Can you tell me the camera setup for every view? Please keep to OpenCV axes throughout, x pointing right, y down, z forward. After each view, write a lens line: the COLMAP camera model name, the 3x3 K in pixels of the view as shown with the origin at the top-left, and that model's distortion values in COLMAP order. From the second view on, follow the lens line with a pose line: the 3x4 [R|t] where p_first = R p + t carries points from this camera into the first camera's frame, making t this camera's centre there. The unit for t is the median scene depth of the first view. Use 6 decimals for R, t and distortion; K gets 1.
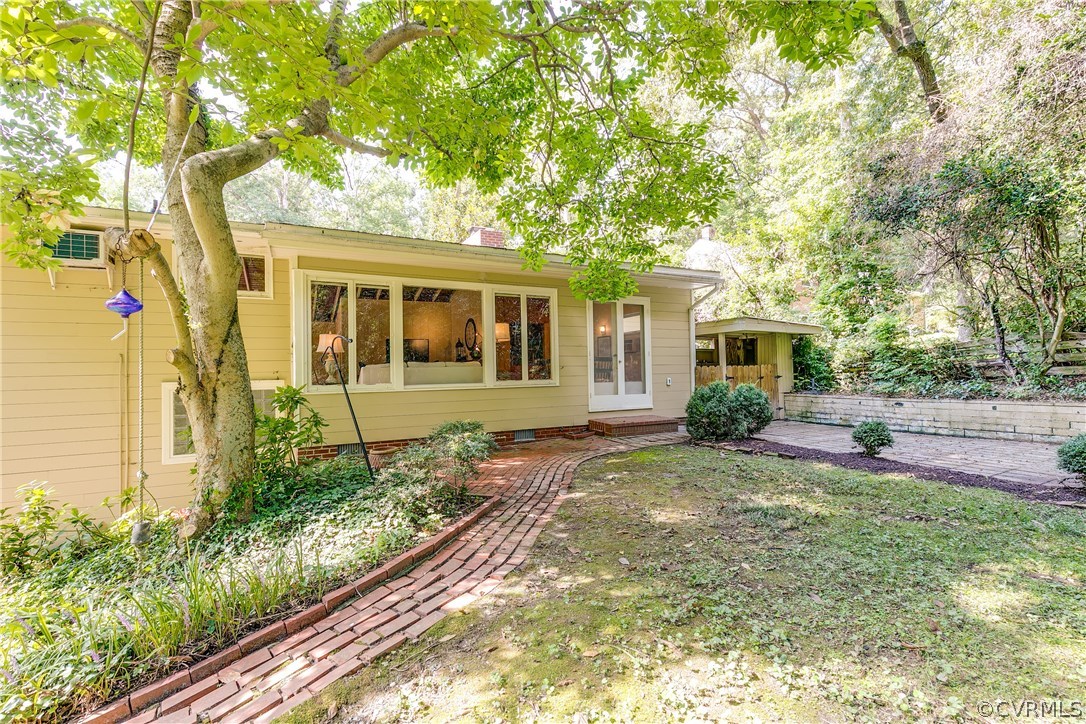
lens RADIAL K [[495.6, 0, 549.0], [0, 495.6, 364.6], [0, 0, 1]] dist [0.004802, -0.000144]
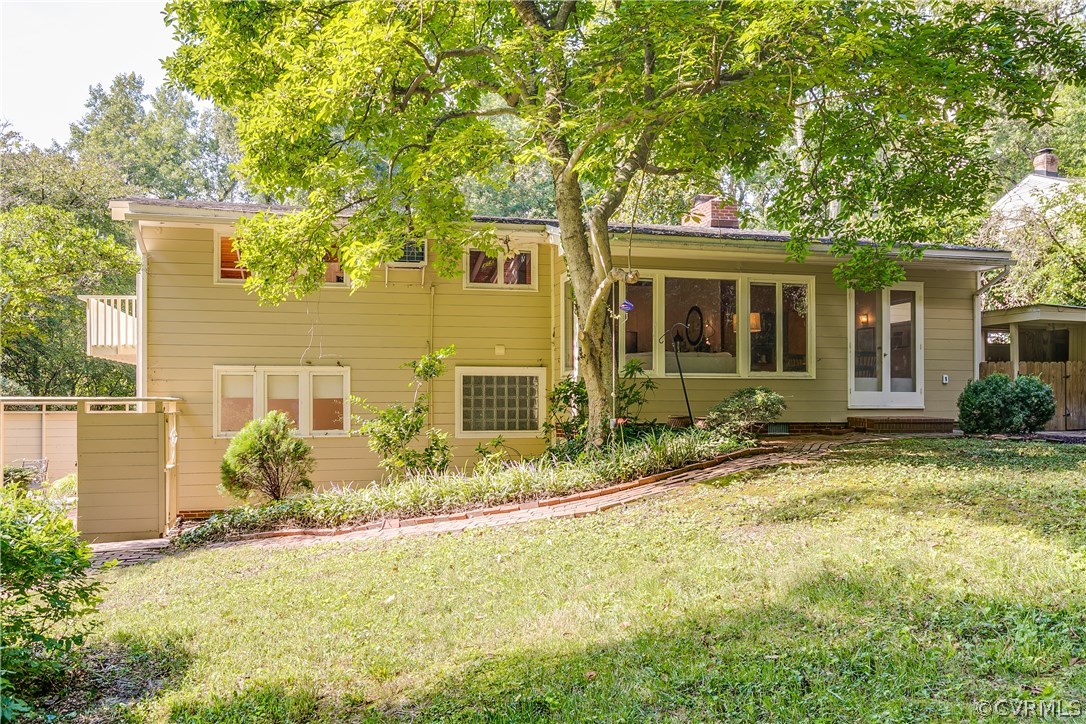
lens RADIAL K [[852.0, 0, 544.3], [0, 852.0, 387.5], [0, 0, 1]] dist [-0.005709, 0.008533]
pose [[0.969989, 0.016836, -0.242566, -0.087350], [-0.015115, 0.999846, 0.008951, 0.052554], [0.242680, -0.005016, 0.970094, -0.700022]]
